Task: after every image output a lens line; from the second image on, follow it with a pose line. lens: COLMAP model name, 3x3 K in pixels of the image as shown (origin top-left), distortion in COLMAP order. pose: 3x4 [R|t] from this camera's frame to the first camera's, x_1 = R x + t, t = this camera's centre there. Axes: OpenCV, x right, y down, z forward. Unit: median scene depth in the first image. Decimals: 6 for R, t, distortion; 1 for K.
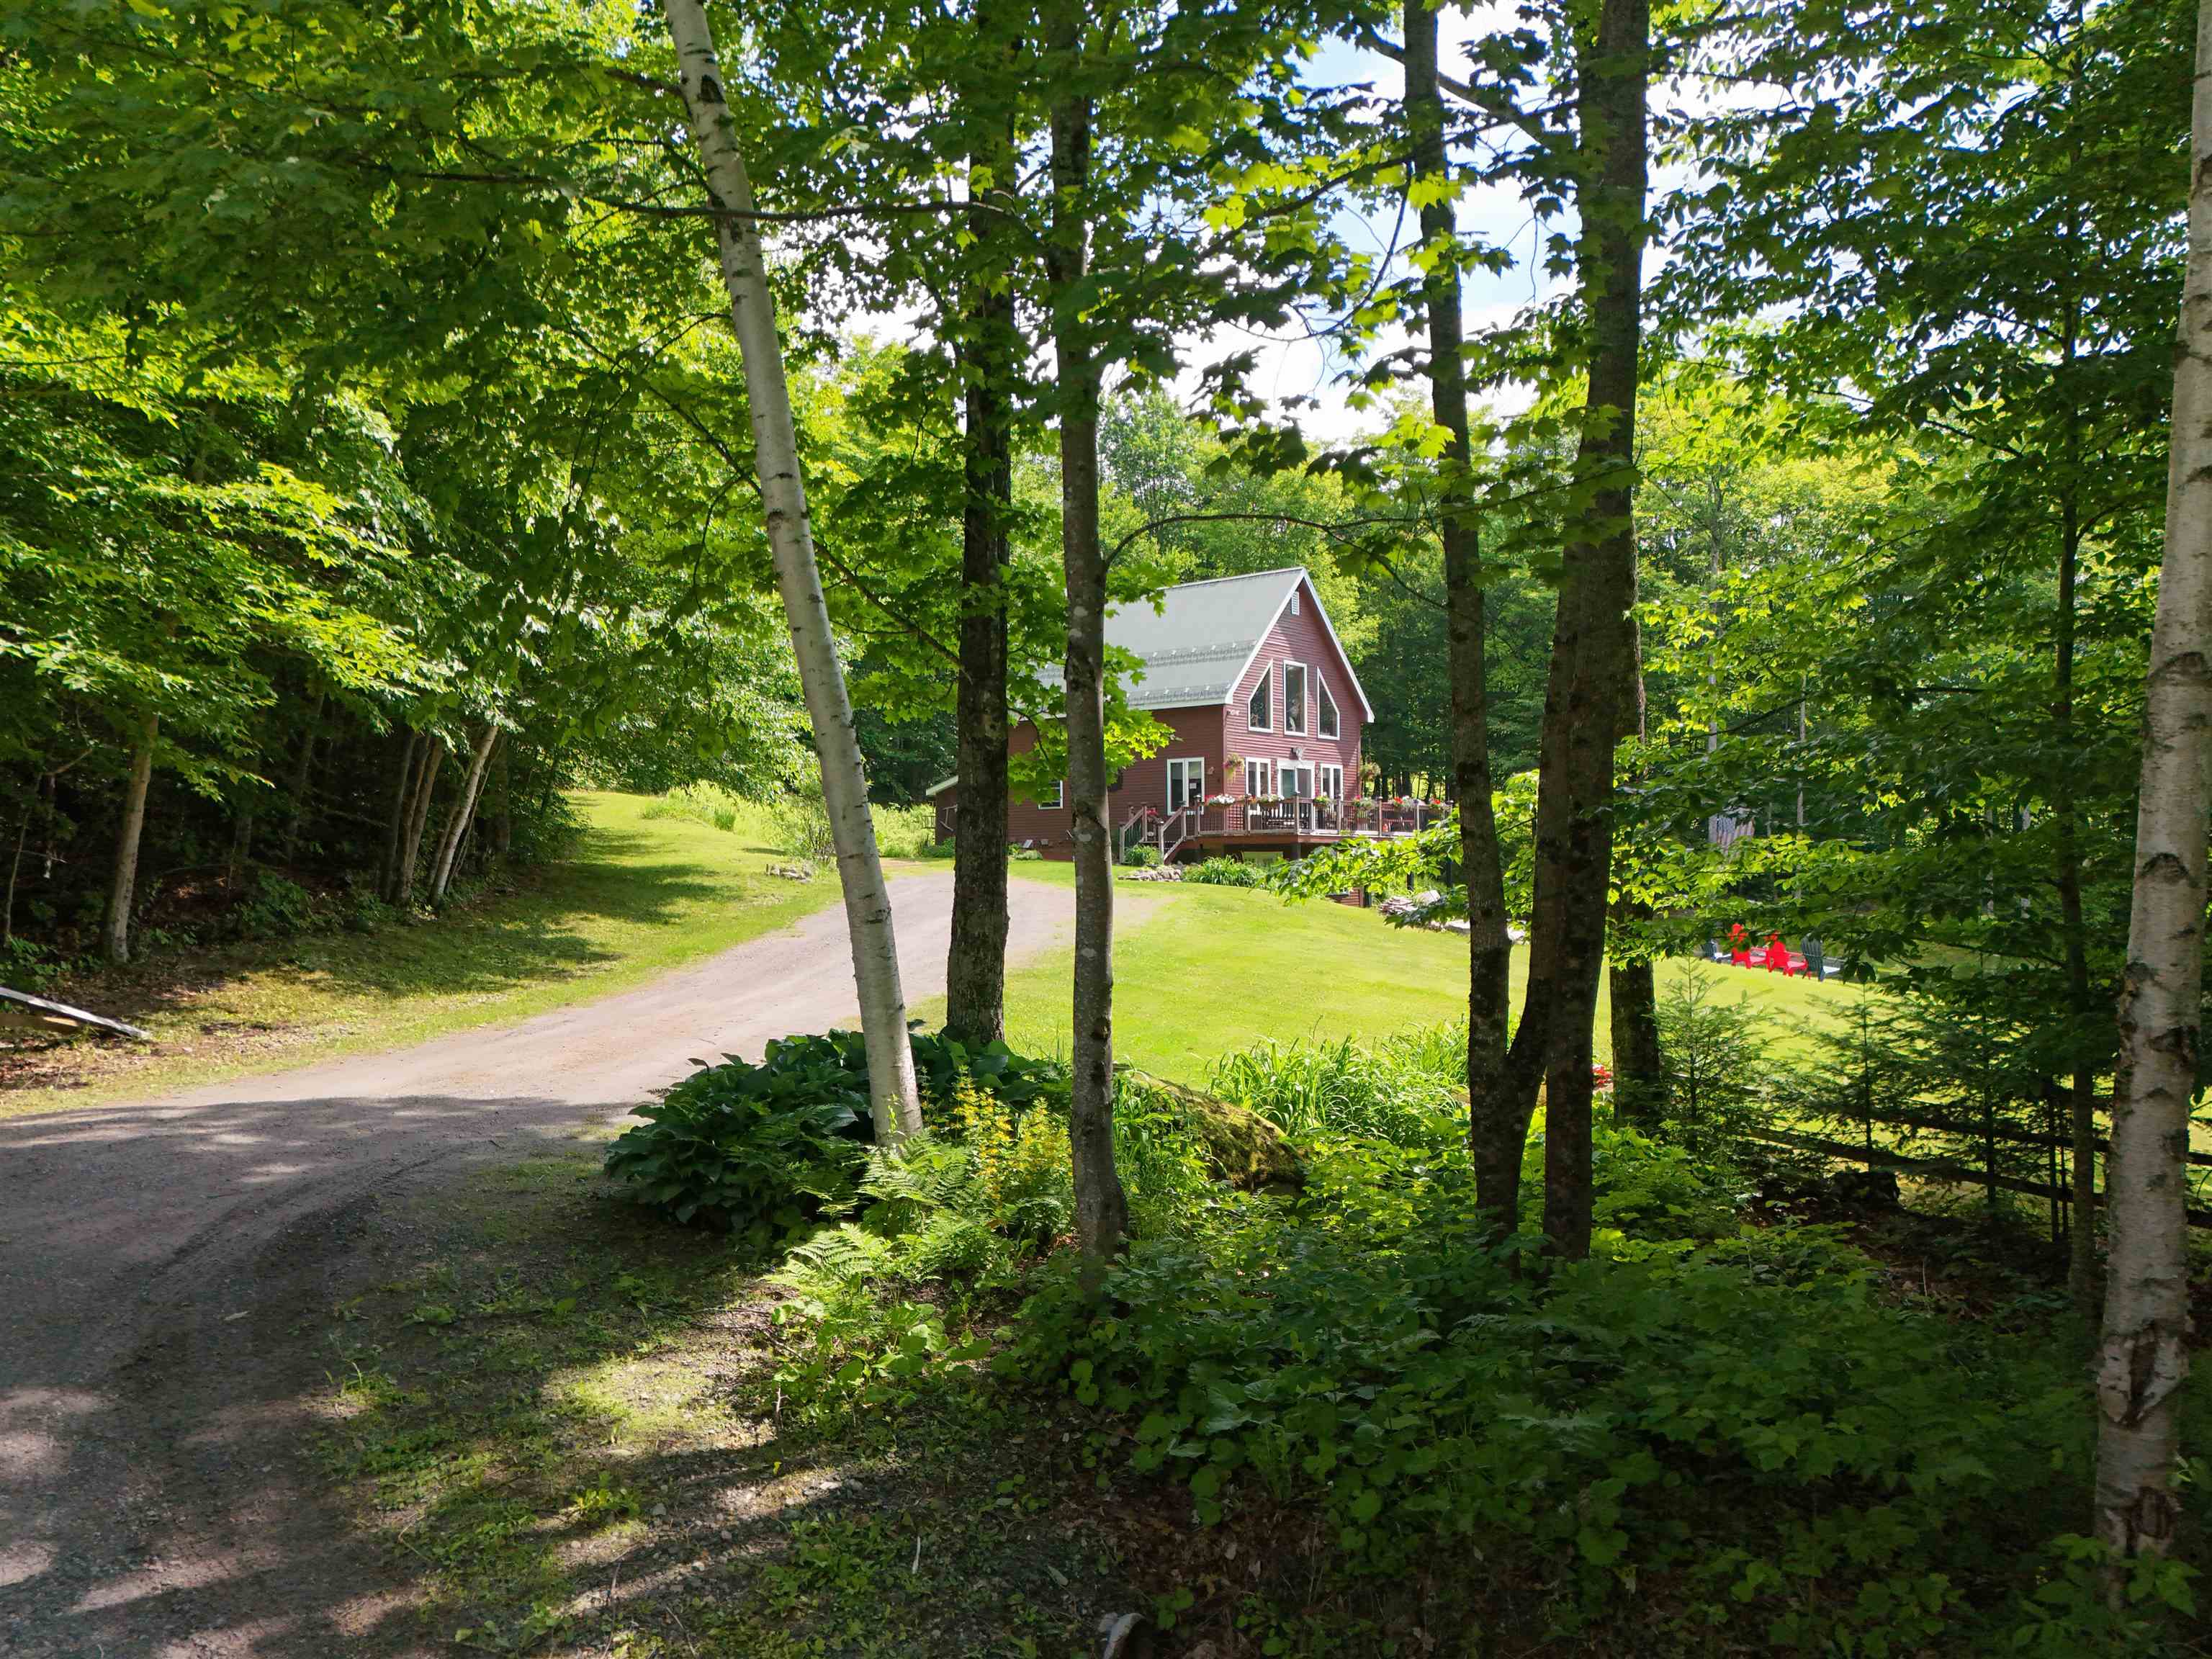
lens RADIAL K [[1607.0, 0, 1106.0], [0, 1607.0, 829.5], [0, 0, 1]] dist [0.080453, -0.079901]
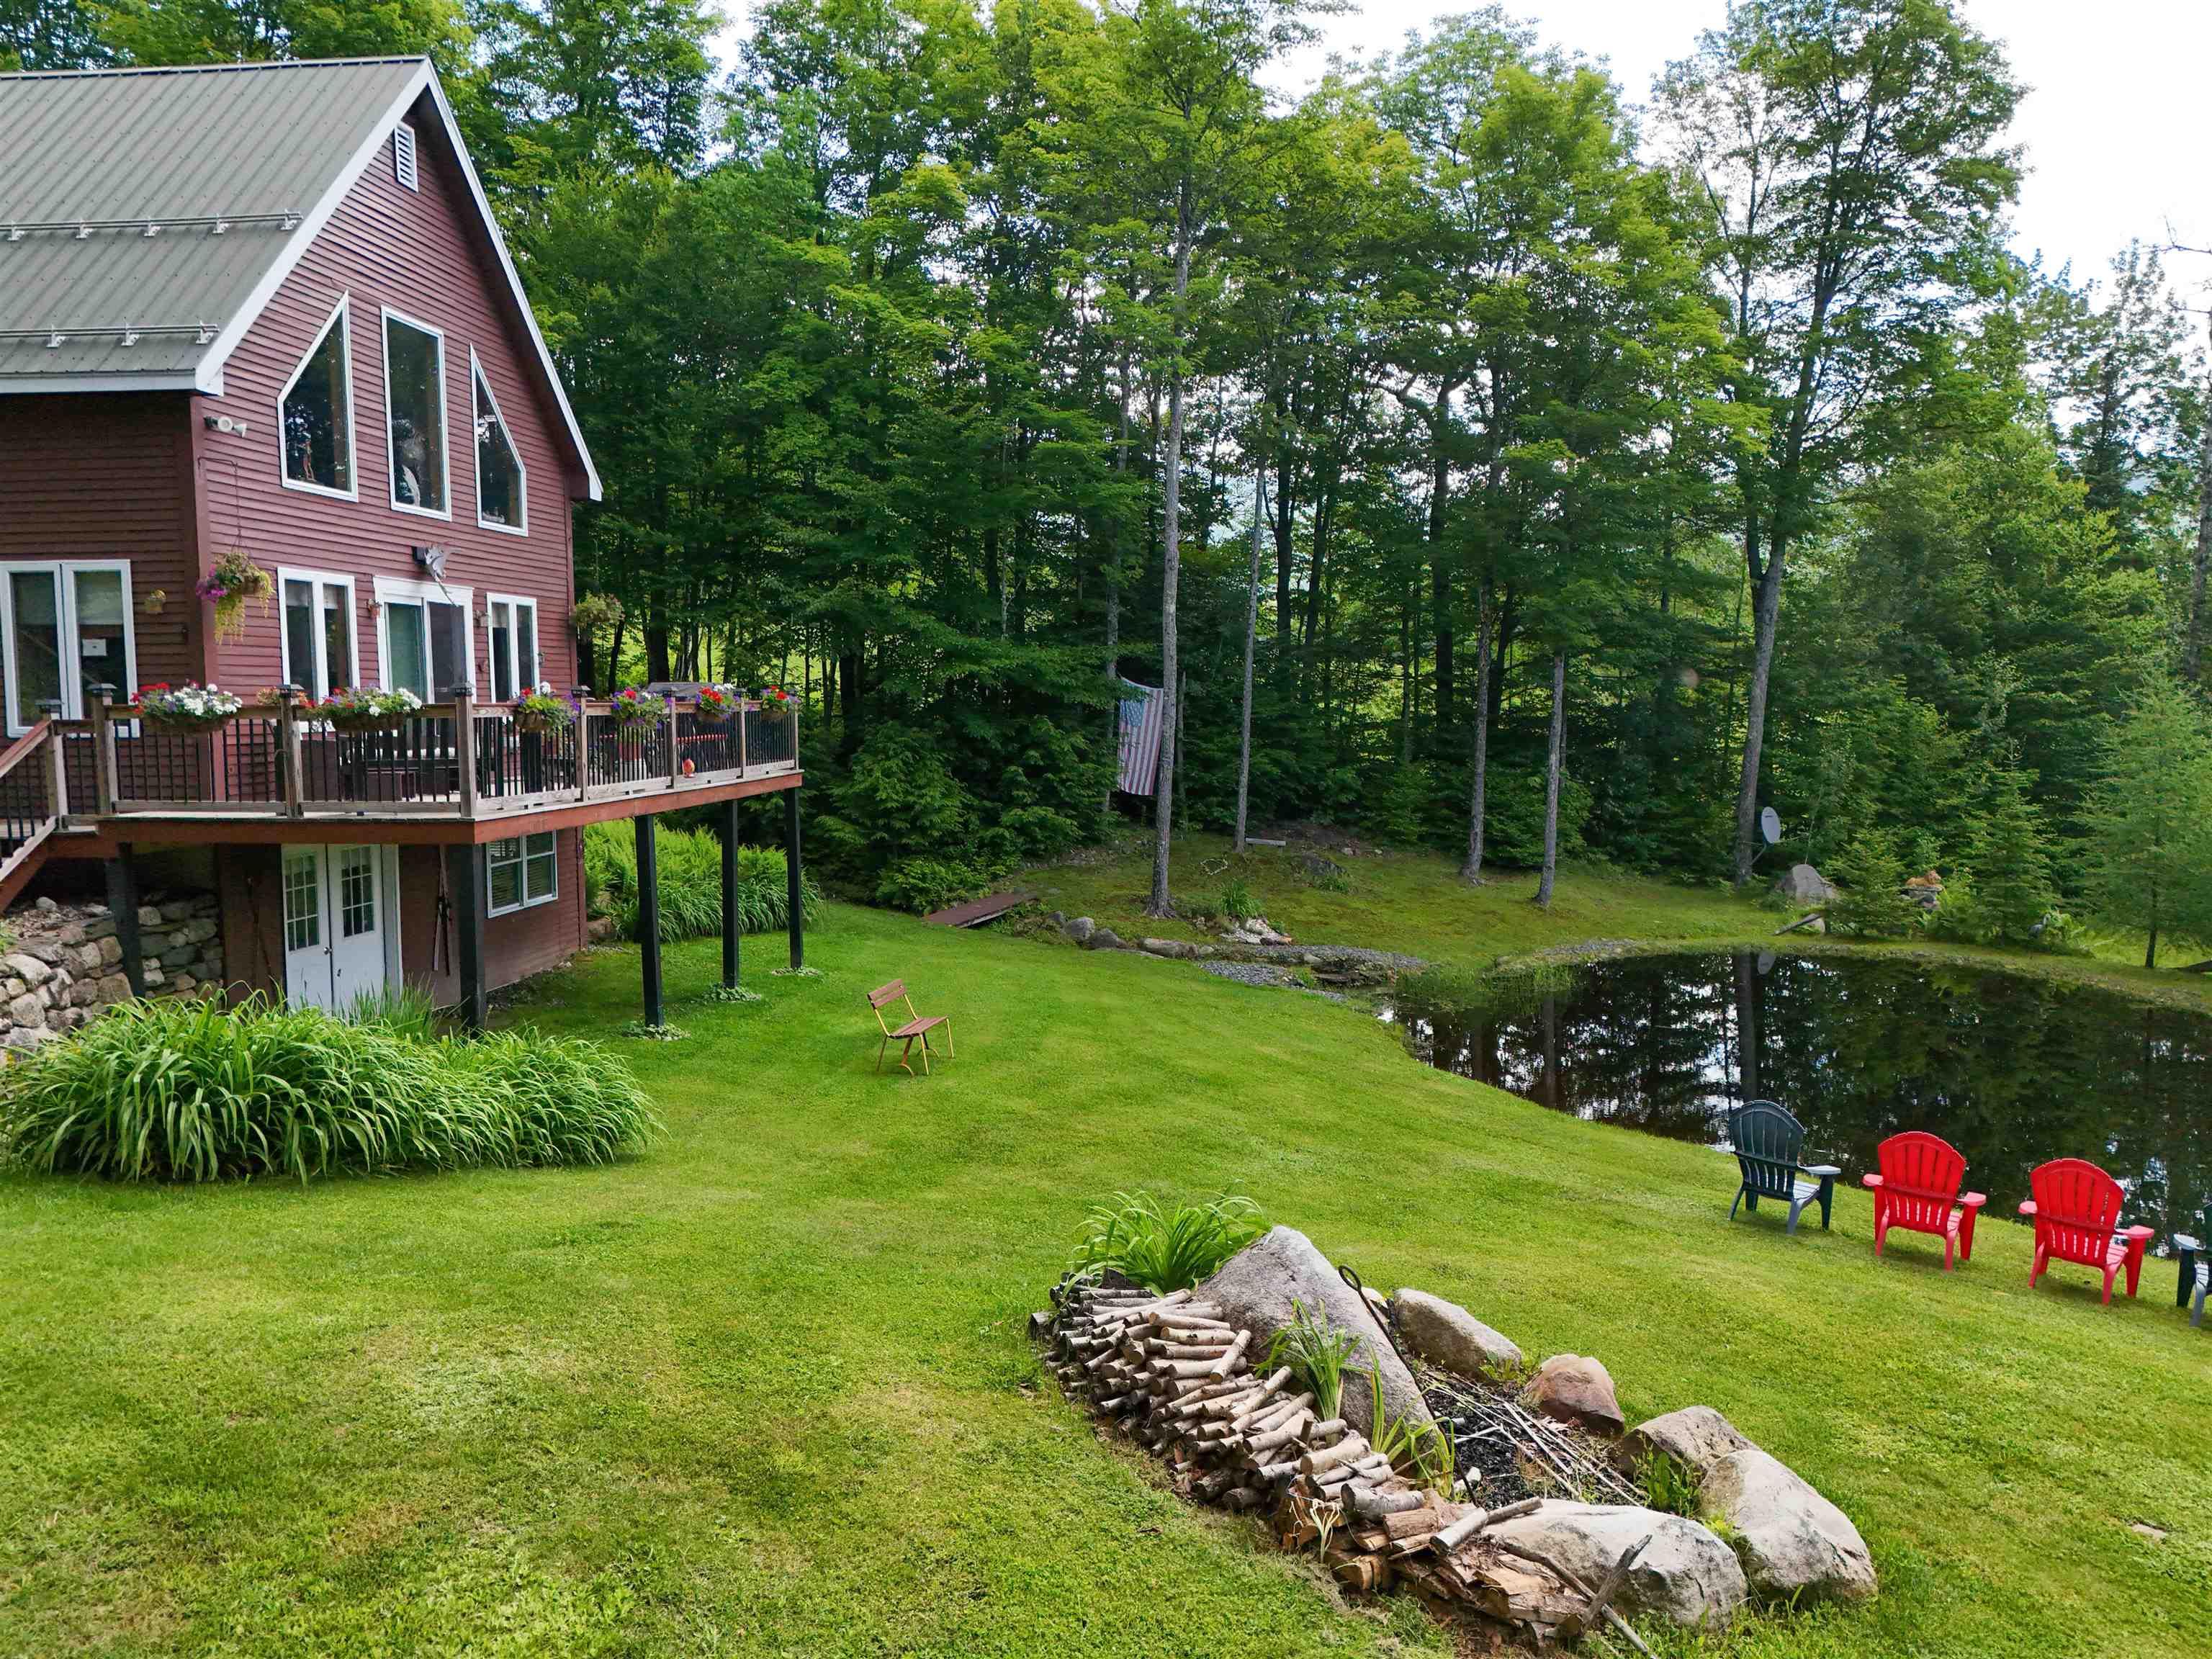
lens RADIAL K [[1607.0, 0, 1106.0], [0, 1607.0, 829.5], [0, 0, 1]] dist [0.080453, -0.079901]
pose [[0.843251, -0.038566, 0.536135, 0.046980], [-0.019173, 0.994630, 0.101703, -0.027729], [-0.537178, -0.096040, 0.837983, 0.606010]]
